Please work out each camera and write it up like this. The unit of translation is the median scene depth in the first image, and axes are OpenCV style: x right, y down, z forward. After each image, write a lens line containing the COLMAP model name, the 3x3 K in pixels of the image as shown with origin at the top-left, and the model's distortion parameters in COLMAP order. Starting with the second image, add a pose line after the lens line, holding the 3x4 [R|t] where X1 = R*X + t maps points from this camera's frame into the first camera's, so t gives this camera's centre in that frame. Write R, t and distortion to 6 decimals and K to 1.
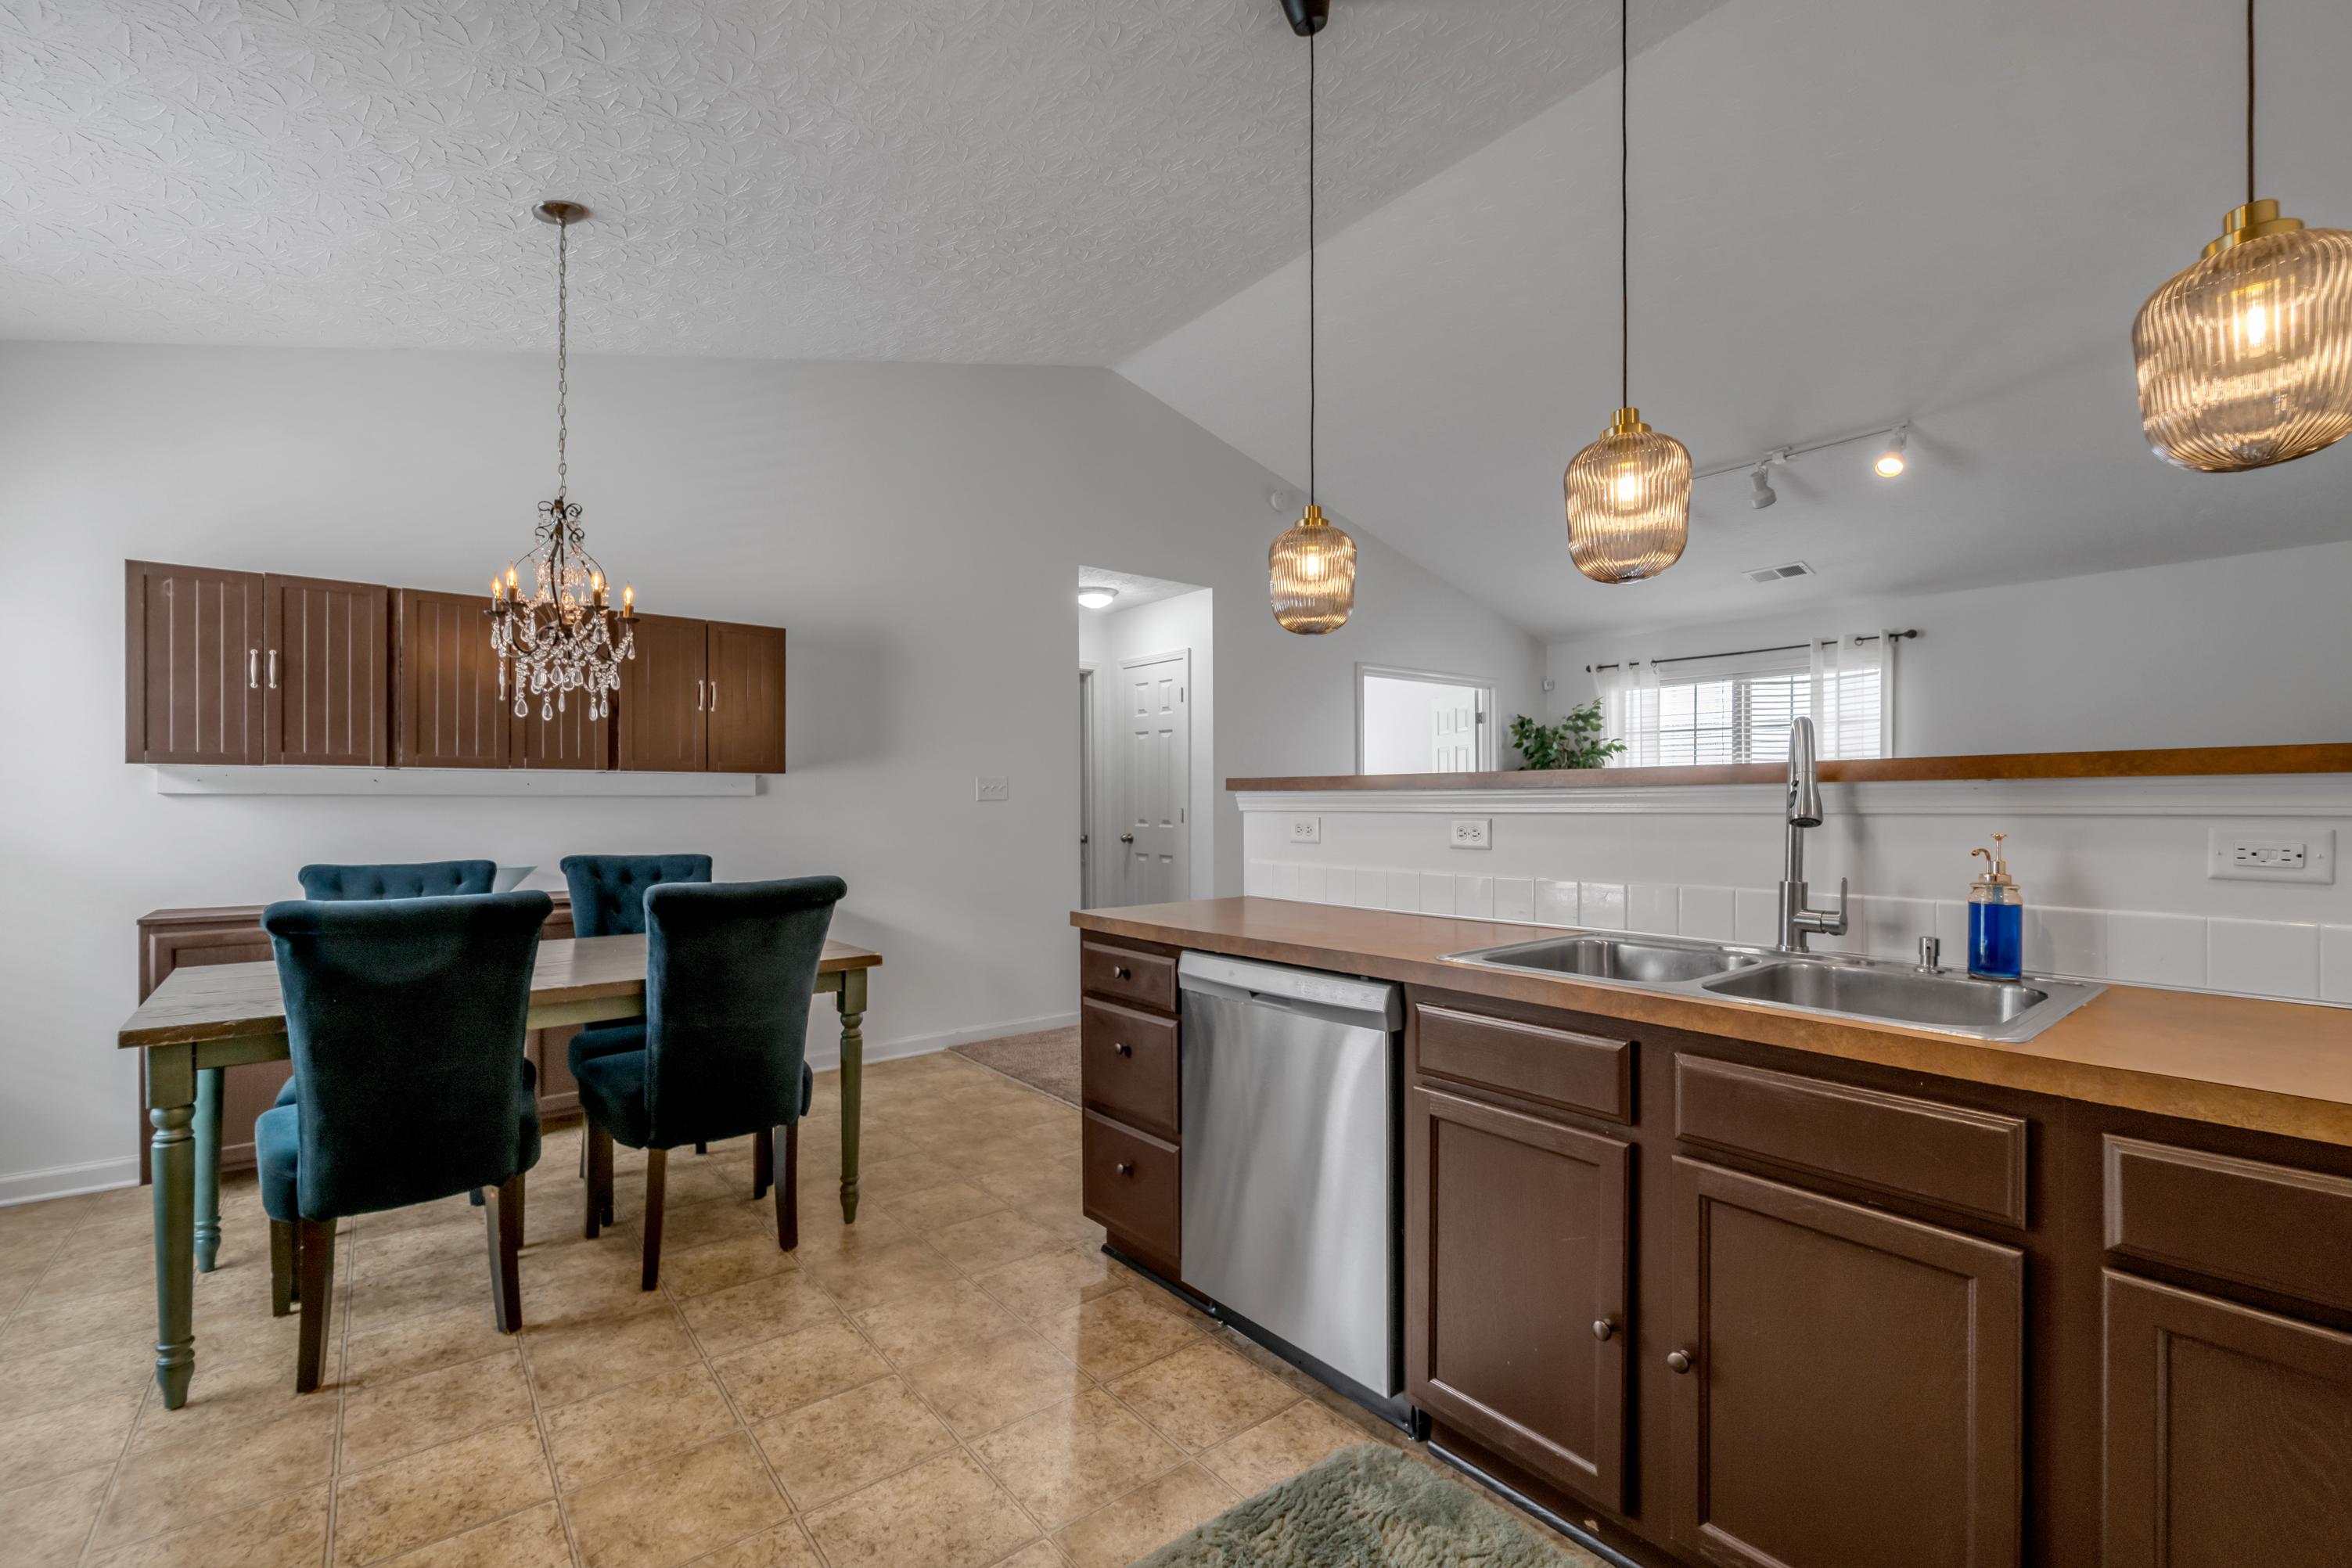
lens RADIAL K [[986.6, 0, 1187.8], [0, 986.6, 809.7], [0, 0, 1]] dist [0.004404, -0.001969]
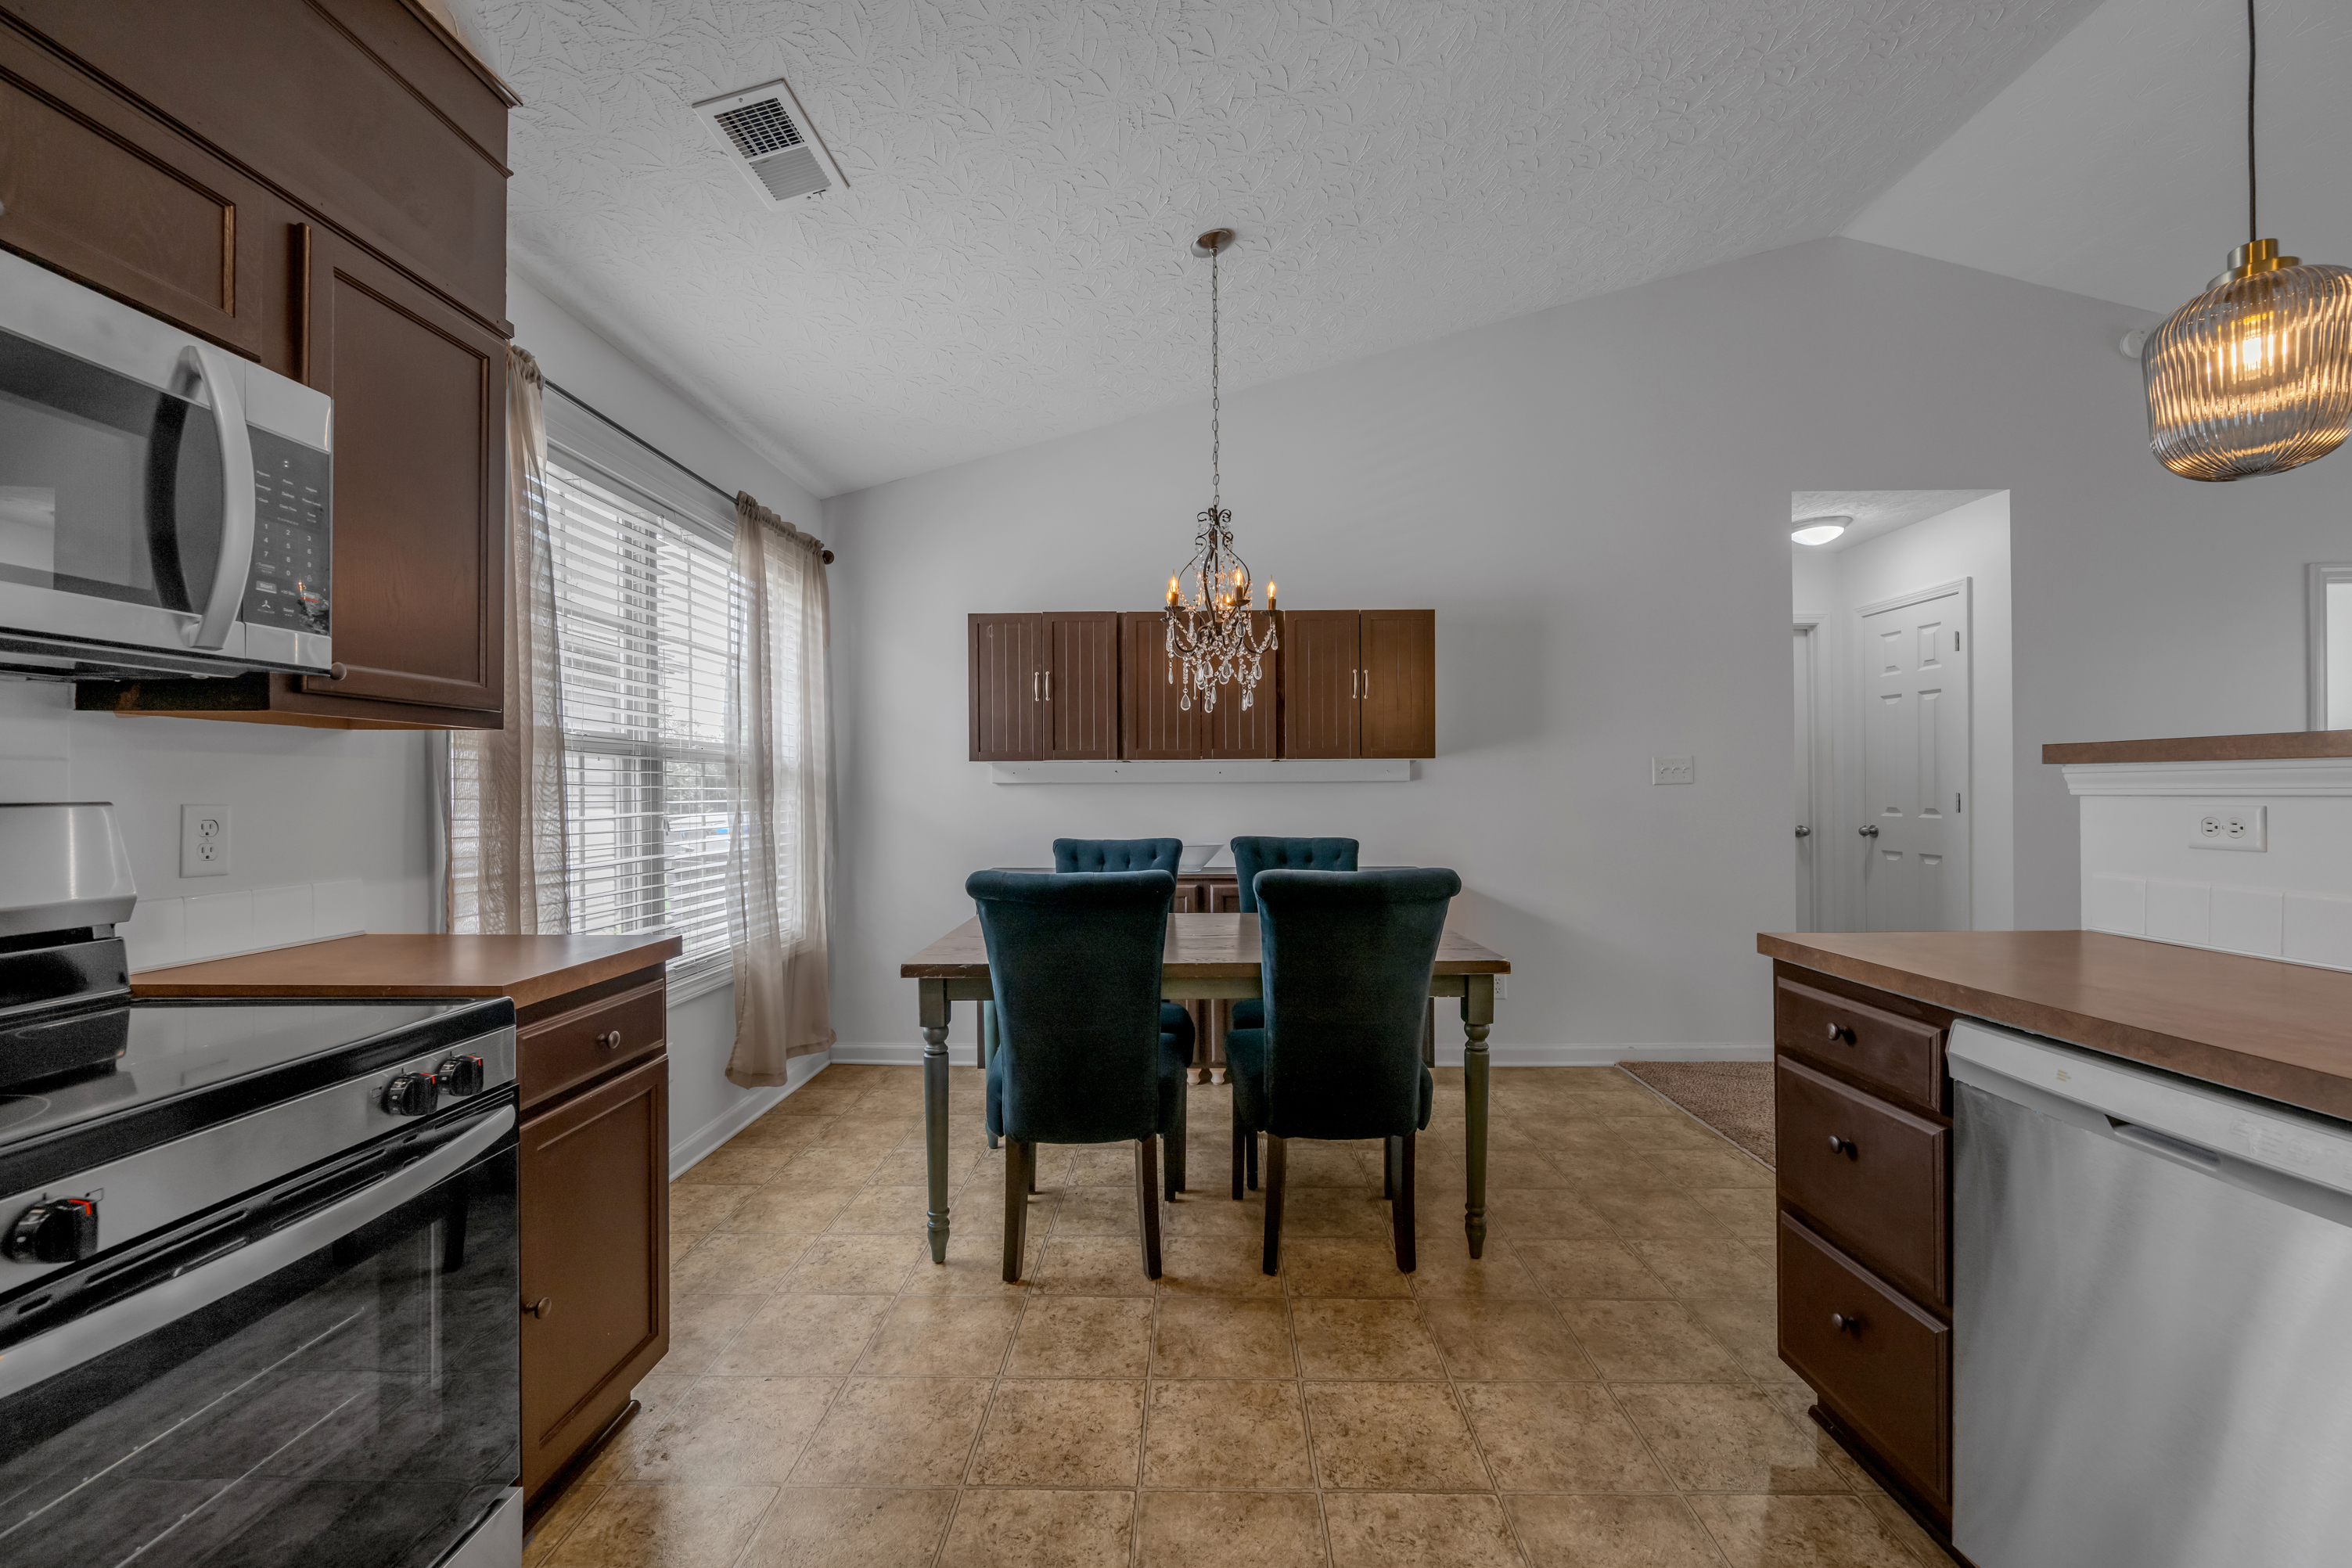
lens RADIAL K [[944.9, 0, 1184.4], [0, 944.9, 790.1], [0, 0, 1]] dist [-0.006674, 0.000909]
pose [[0.767881, -0.003276, -0.640584, 0.001759], [-0.000260, 0.999985, -0.005426, 0.001047], [0.640592, 0.004333, 0.767869, 0.173271]]
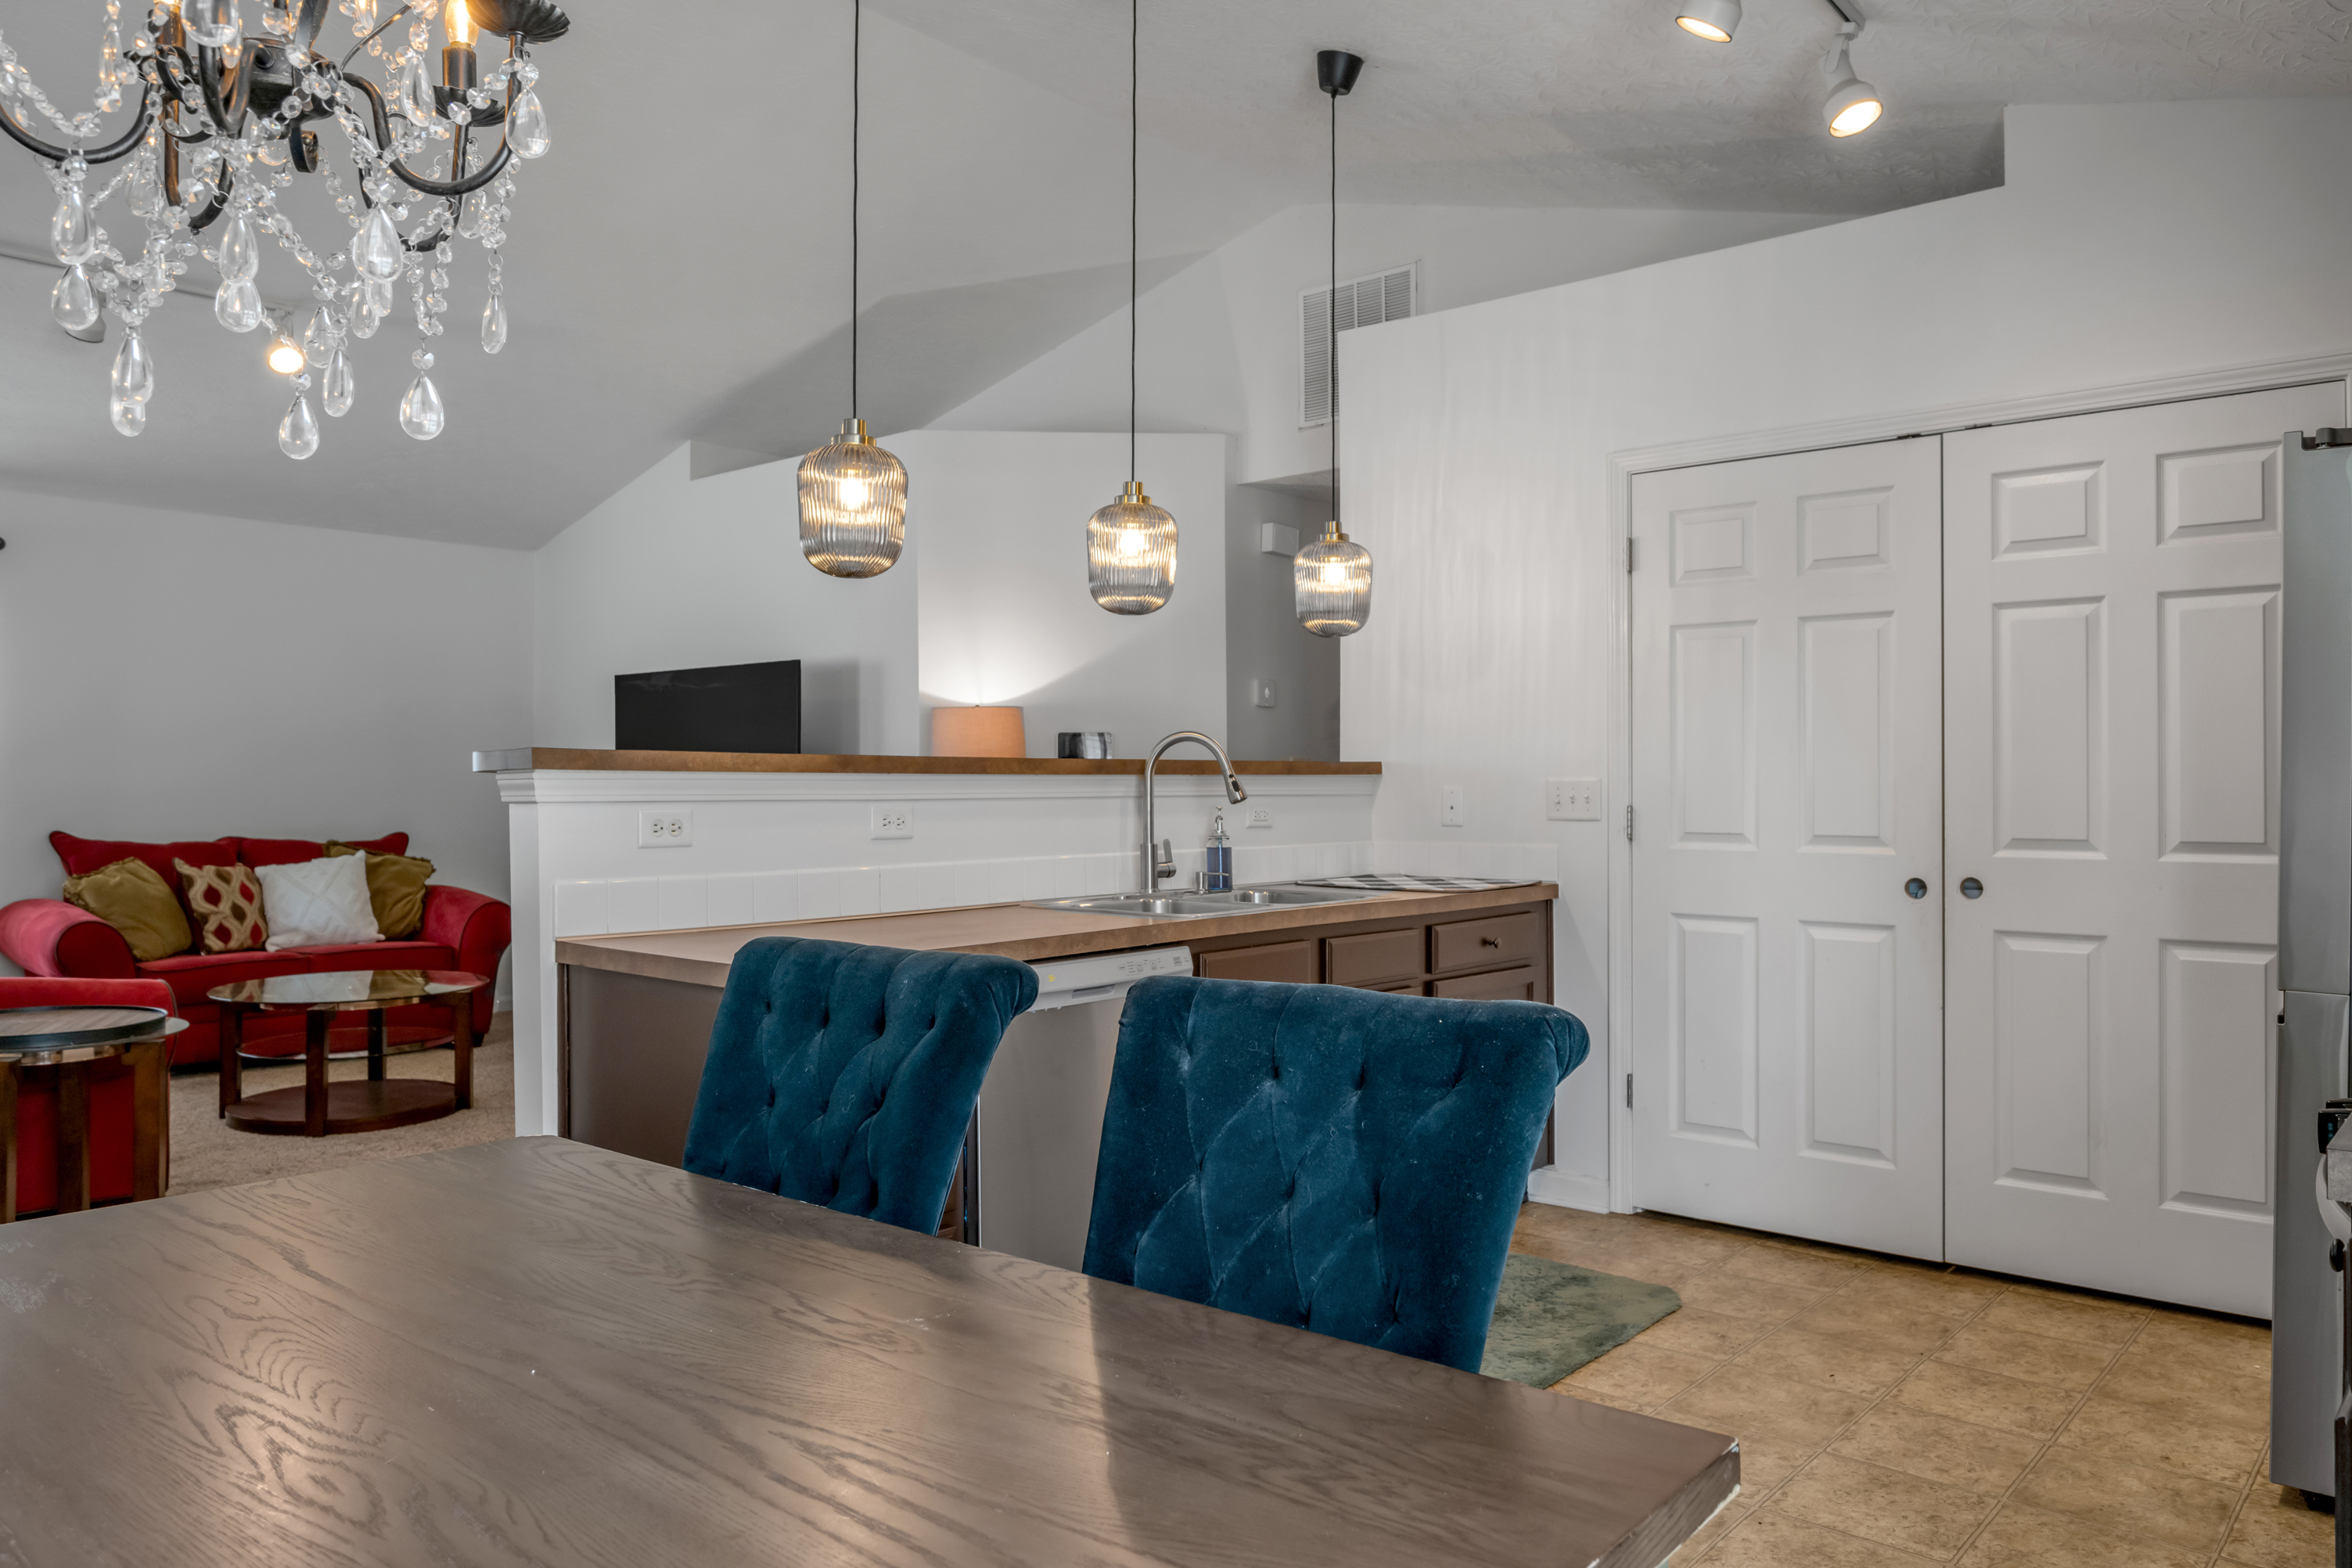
lens RADIAL K [[1621.8, 0, 1181.1], [0, 1621.8, 777.3], [0, 0, 1]] dist [-0.001460, 0.006252]
pose [[-0.167727, 0.010965, 0.985772, -1.013338], [0.008897, 0.999914, -0.009609, -0.001136], [-0.985793, 0.007159, -0.167810, 0.799506]]
